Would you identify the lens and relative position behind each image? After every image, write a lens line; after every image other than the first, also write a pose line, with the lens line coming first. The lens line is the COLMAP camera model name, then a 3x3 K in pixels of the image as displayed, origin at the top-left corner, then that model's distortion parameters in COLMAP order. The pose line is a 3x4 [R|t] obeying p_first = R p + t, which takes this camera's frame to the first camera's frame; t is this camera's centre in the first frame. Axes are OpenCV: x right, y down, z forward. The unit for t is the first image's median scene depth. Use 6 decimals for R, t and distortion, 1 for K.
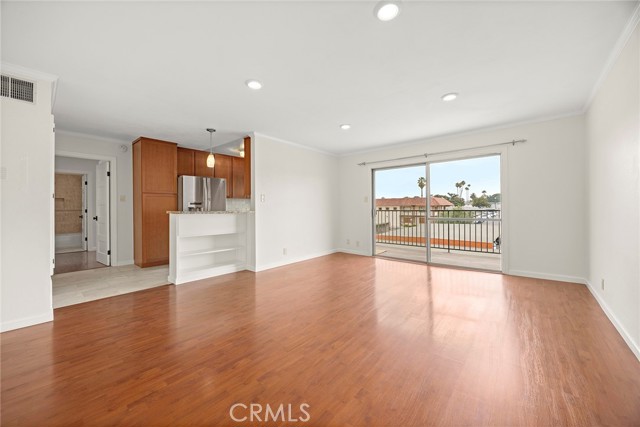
lens RADIAL K [[248.1, 0, 321.1], [0, 248.1, 206.8], [0, 0, 1]] dist [-0.001991, 0.000020]
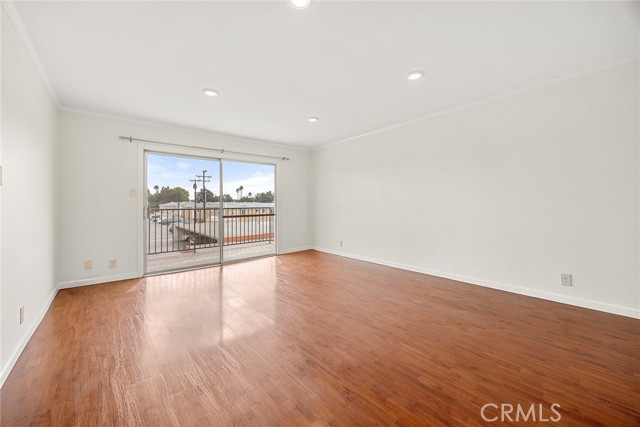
lens RADIAL K [[248.1, 0, 320.3], [0, 248.1, 209.5], [0, 0, 1]] dist [-0.001991, 0.000020]
pose [[0.150381, -0.011514, 0.988561, -0.466486], [0.001029, 0.999933, 0.011490, 0.007552], [-0.988628, -0.000711, 0.150383, 0.475730]]
